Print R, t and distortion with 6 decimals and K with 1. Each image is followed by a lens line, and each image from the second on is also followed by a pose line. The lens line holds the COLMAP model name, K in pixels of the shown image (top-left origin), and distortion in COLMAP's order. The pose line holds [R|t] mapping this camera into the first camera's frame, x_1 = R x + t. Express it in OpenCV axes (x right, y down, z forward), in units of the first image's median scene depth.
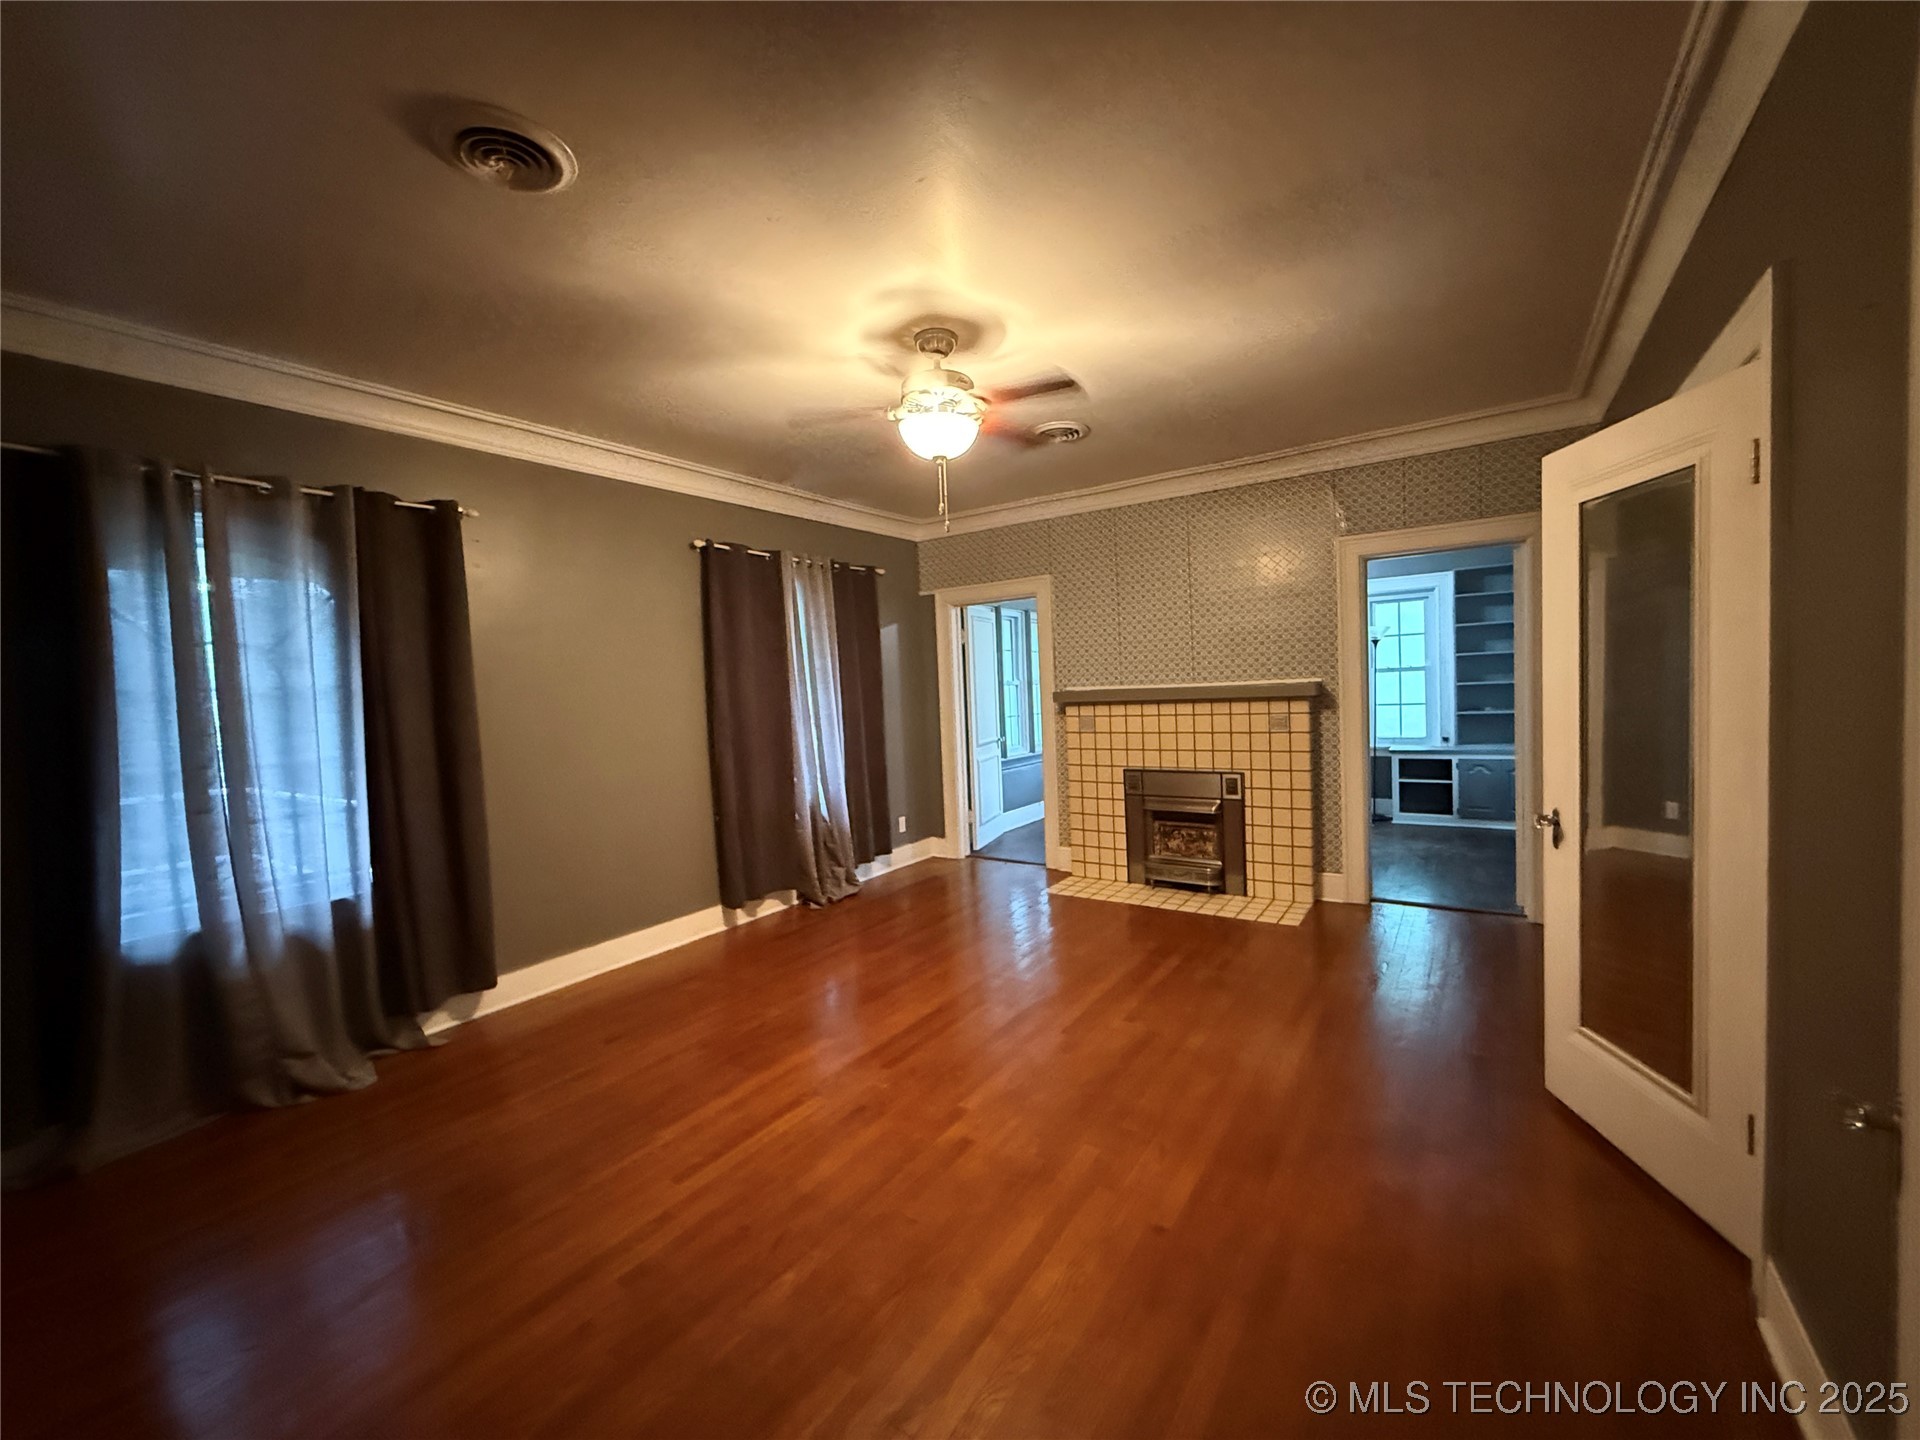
lens RADIAL K [[767.2, 0, 959.6], [0, 767.2, 725.3], [0, 0, 1]] dist [0.002301, 0.000445]
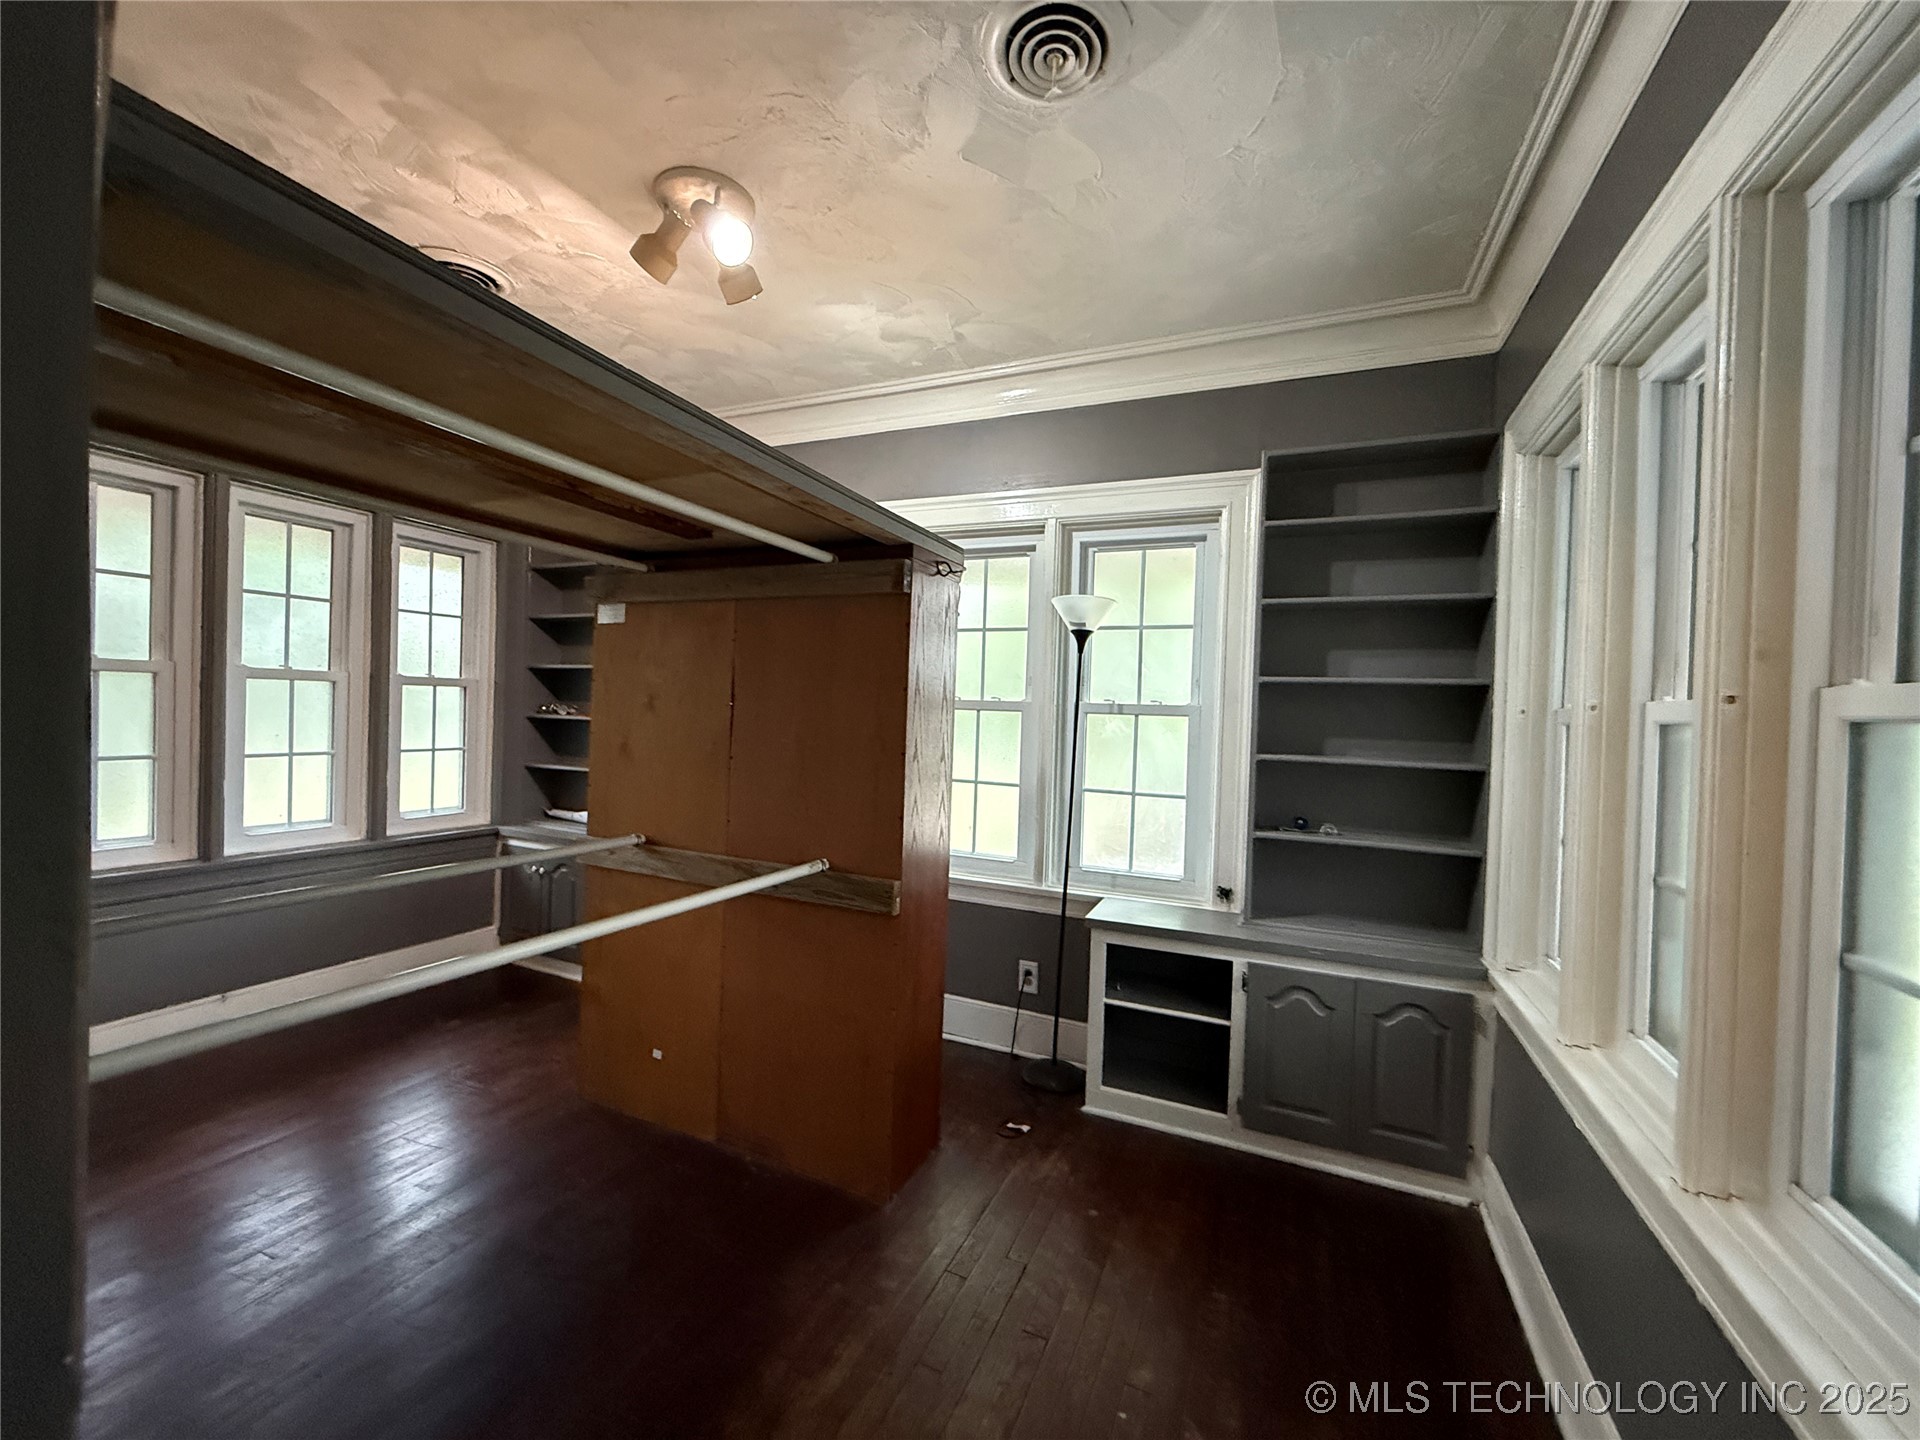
lens RADIAL K [[767.2, 0, 954.0], [0, 767.2, 718.0], [0, 0, 1]] dist [0.002301, 0.000445]
pose [[0.980172, 0.079126, 0.181663, 0.426783], [-0.071783, 0.996328, -0.046659, -0.044170], [-0.184688, 0.032694, 0.982253, 0.648223]]
